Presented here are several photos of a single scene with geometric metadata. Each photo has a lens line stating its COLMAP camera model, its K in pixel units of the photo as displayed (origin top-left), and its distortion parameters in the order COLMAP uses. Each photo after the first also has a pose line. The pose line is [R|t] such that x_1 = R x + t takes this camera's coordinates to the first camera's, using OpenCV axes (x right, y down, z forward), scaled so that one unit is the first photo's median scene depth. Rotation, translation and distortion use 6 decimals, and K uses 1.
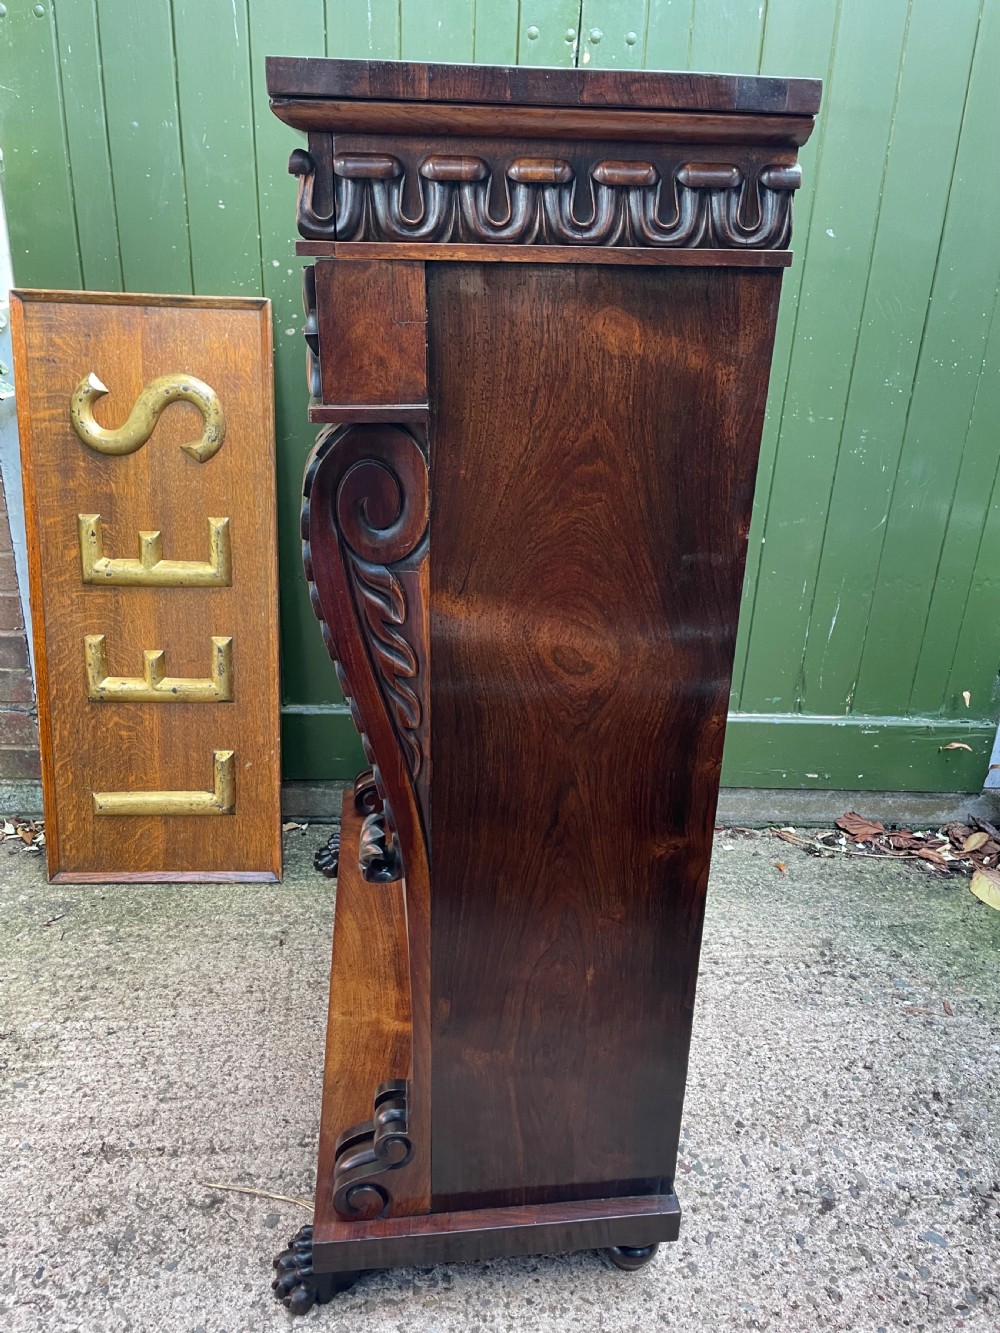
lens RADIAL K [[1014.5, 0, 501.0], [0, 1014.5, 659.6], [0, 0, 1]] dist [0.085601, -0.115192]
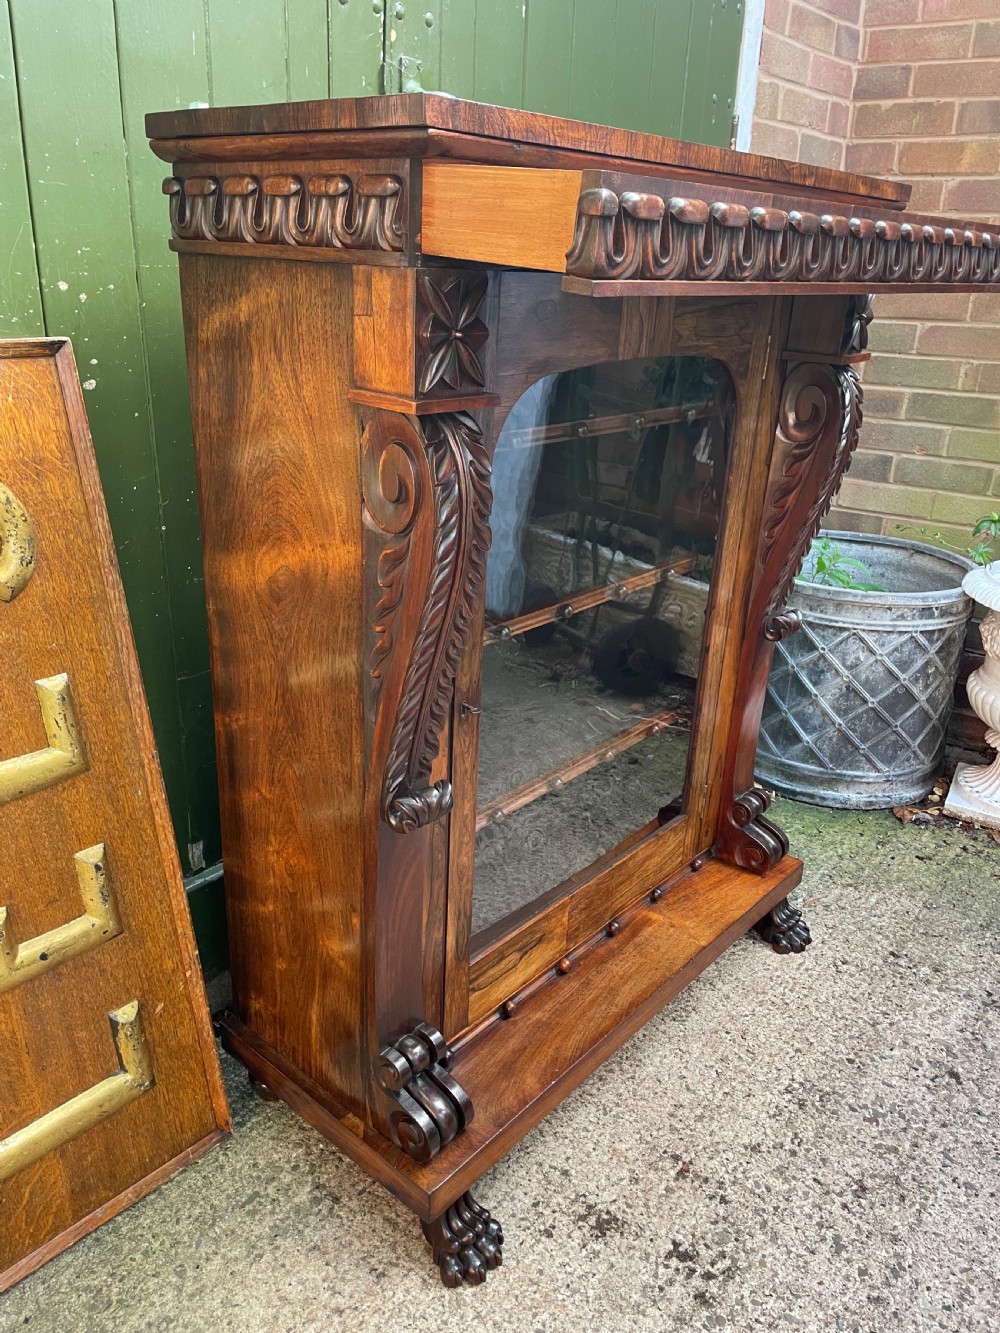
lens RADIAL K [[1012.9, 0, 501.7], [0, 1012.9, 660.4], [0, 0, 1]] dist [0.089930, -0.120557]
pose [[0.684082, -0.276922, 0.674793, -0.586744], [0.265456, 0.956206, 0.123299, -0.173850], [-0.679385, 0.094781, 0.727634, 0.376455]]
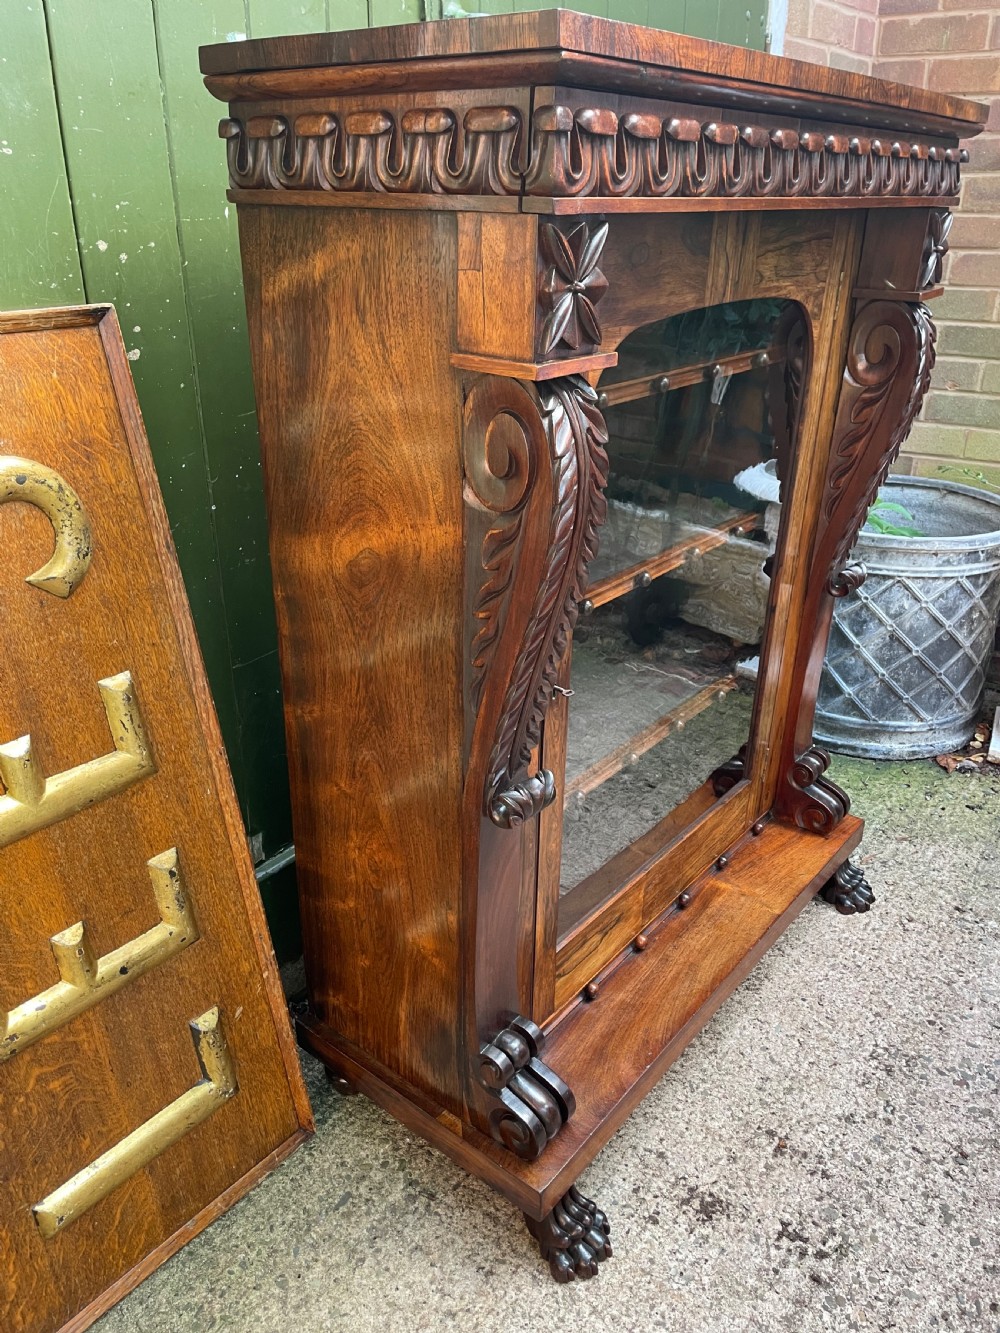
lens RADIAL K [[1013.0, 0, 497.9], [0, 1013.0, 666.5], [0, 0, 1]] dist [0.089312, -0.119394]
pose [[0.655276, -0.343229, 0.672909, -0.604244], [0.300863, 0.935692, 0.184286, -0.212325], [-0.692888, 0.081695, 0.716402, 0.465056]]
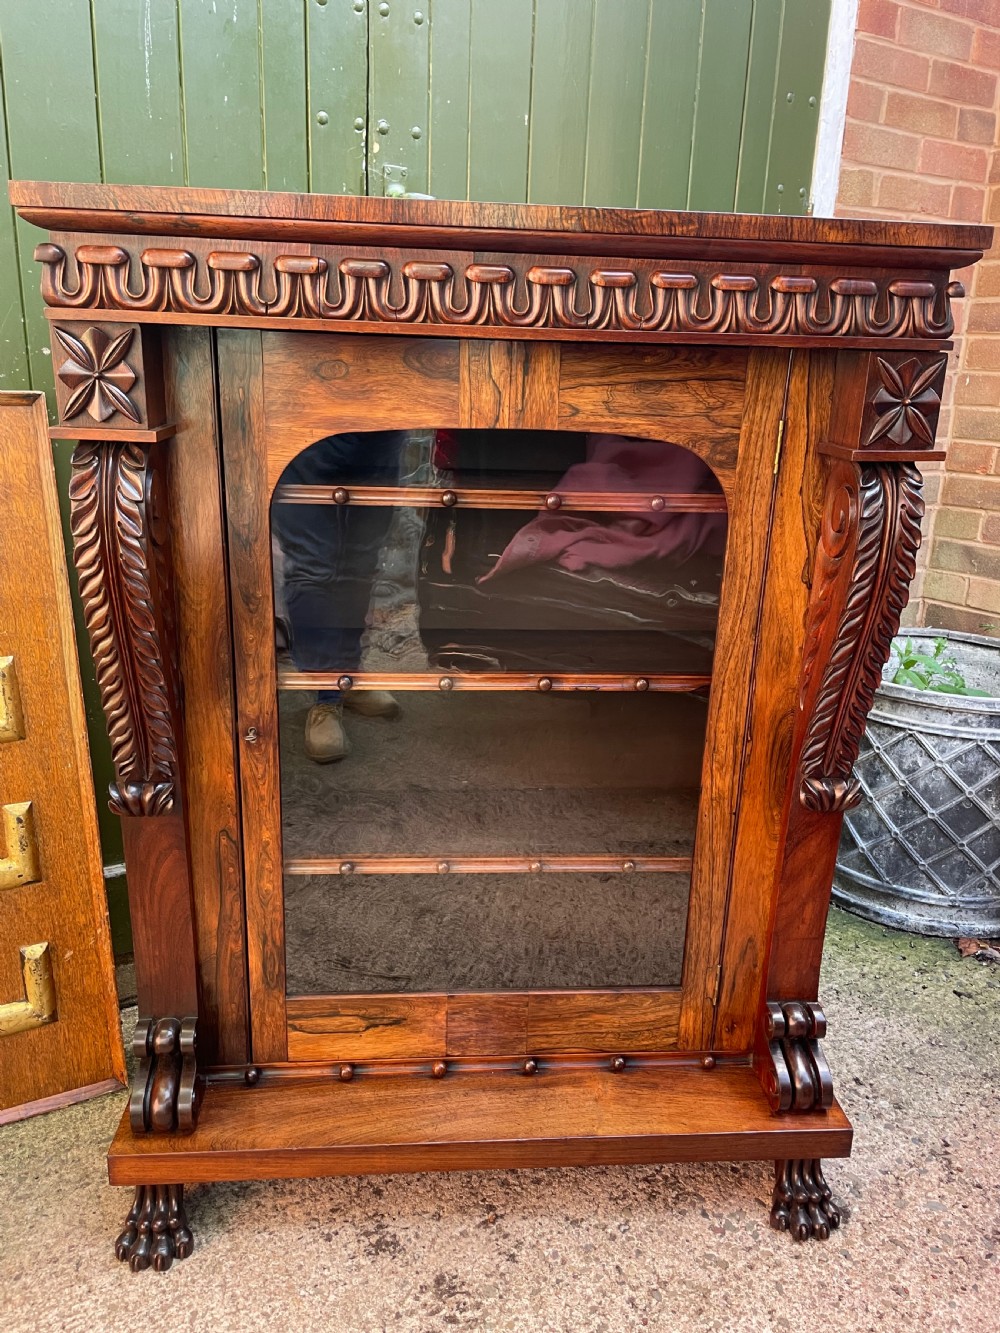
lens RADIAL K [[1012.2, 0, 507.3], [0, 1012.2, 667.8], [0, 0, 1]] dist [0.086337, -0.116345]
pose [[0.887776, -0.140470, 0.438318, -0.314001], [0.172587, 0.984404, -0.034082, -0.038471], [-0.426694, 0.105905, 0.898174, 0.116988]]
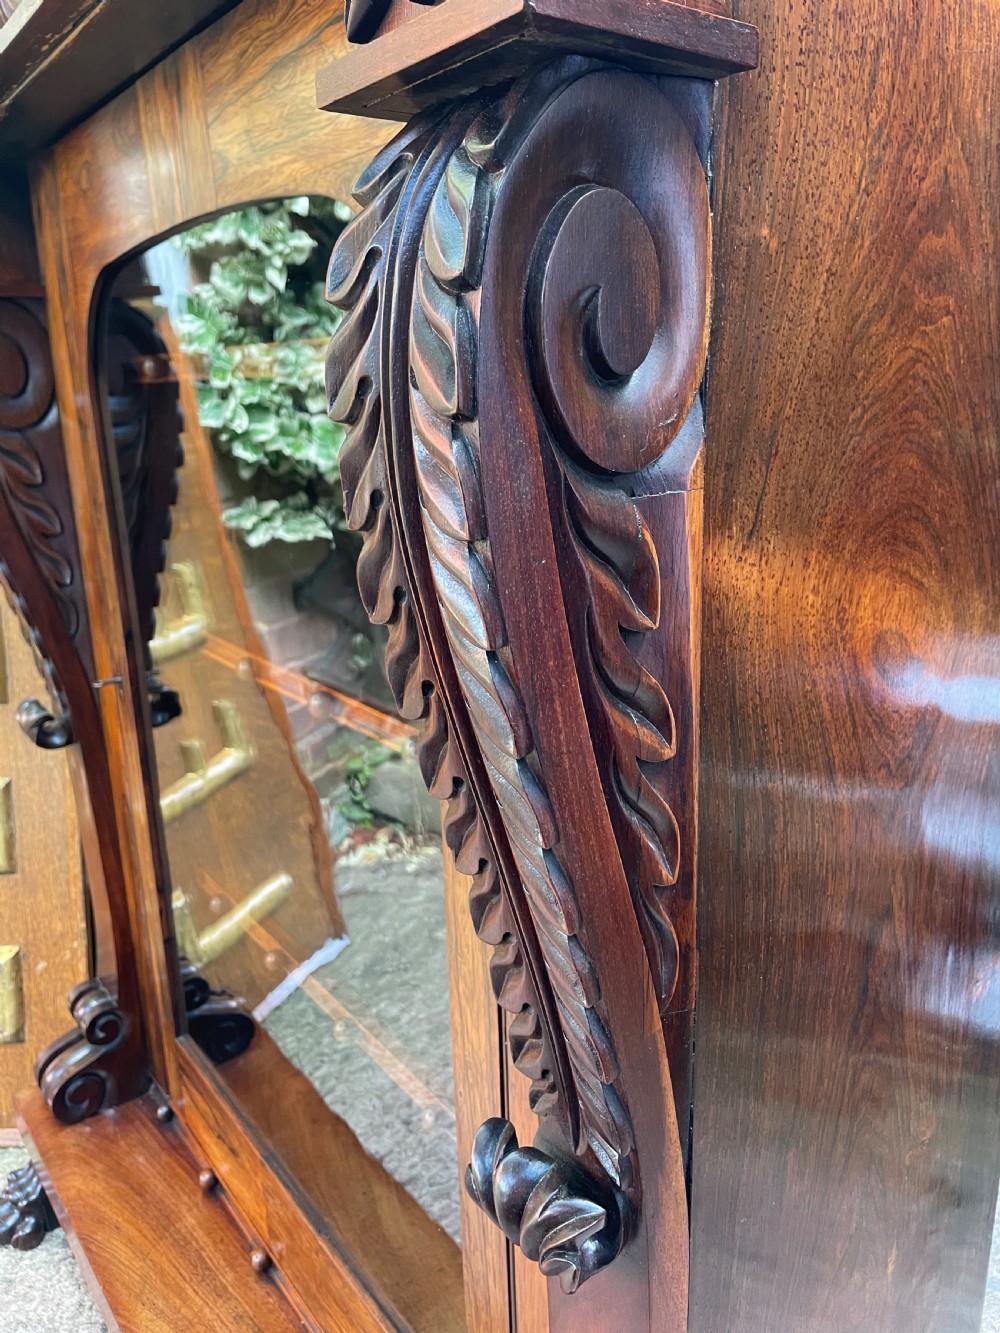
lens RADIAL K [[1038.8, 0, 501.9], [0, 1038.8, 659.2], [0, 0, 1]] dist [0.047133, -0.085857]
pose [[0.998231, -0.058579, 0.010124, 0.074550], [0.059412, 0.988971, -0.135674, 0.015815], [-0.002065, 0.136036, 0.990702, 0.337779]]
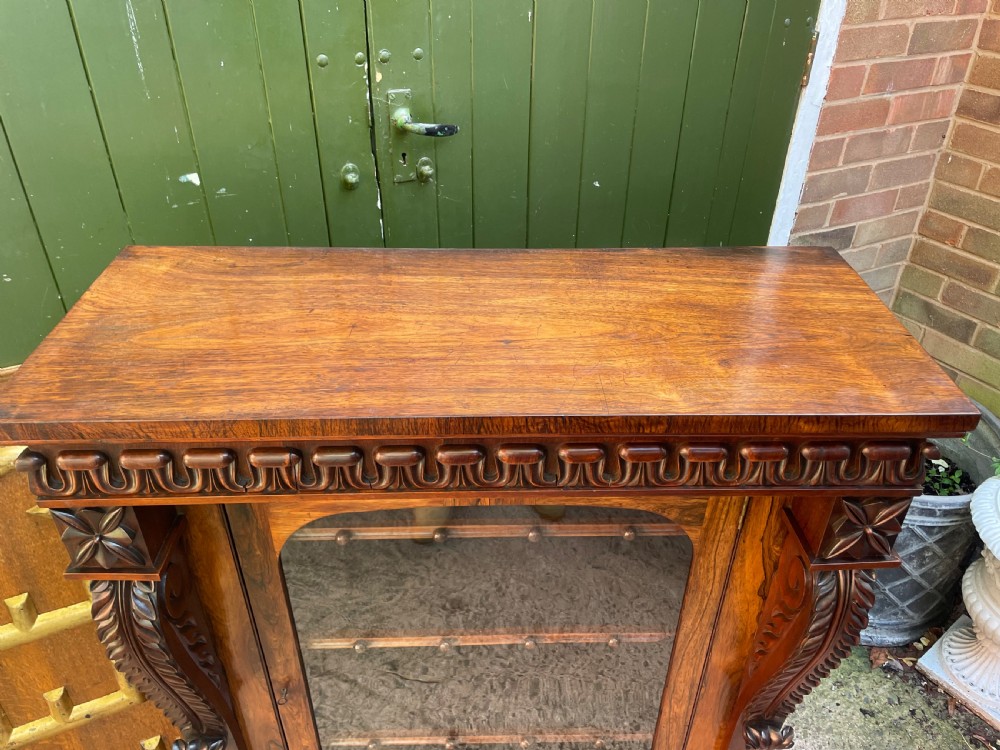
lens RADIAL K [[760.9, 0, 508.9], [0, 760.9, 366.1], [0, 0, 1]] dist [0.084940, -0.117148]
pose [[0.910961, -0.246150, 0.330999, -0.122158], [0.172731, 0.956328, 0.235797, -0.479324], [-0.374585, -0.157628, 0.913695, 0.225798]]
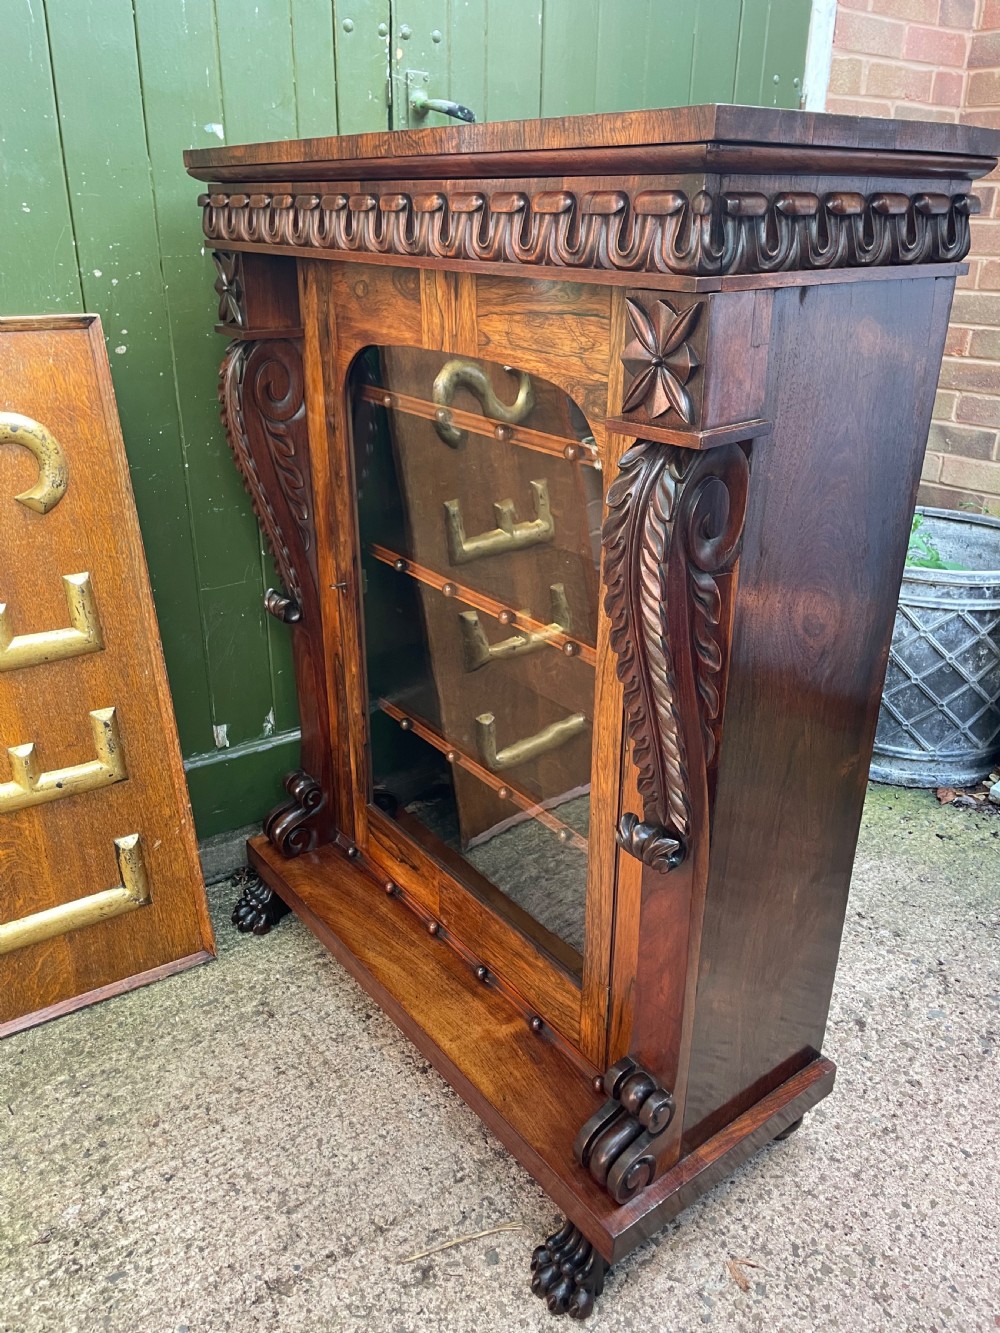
lens RADIAL K [[1012.4, 0, 507.8], [0, 1012.4, 655.3], [0, 0, 1]] dist [0.089604, -0.119821]
pose [[0.854089, -0.224618, 0.469126, -0.436981], [0.210994, 0.974023, 0.082227, -0.075908], [-0.475409, 0.028753, 0.879295, 0.089201]]
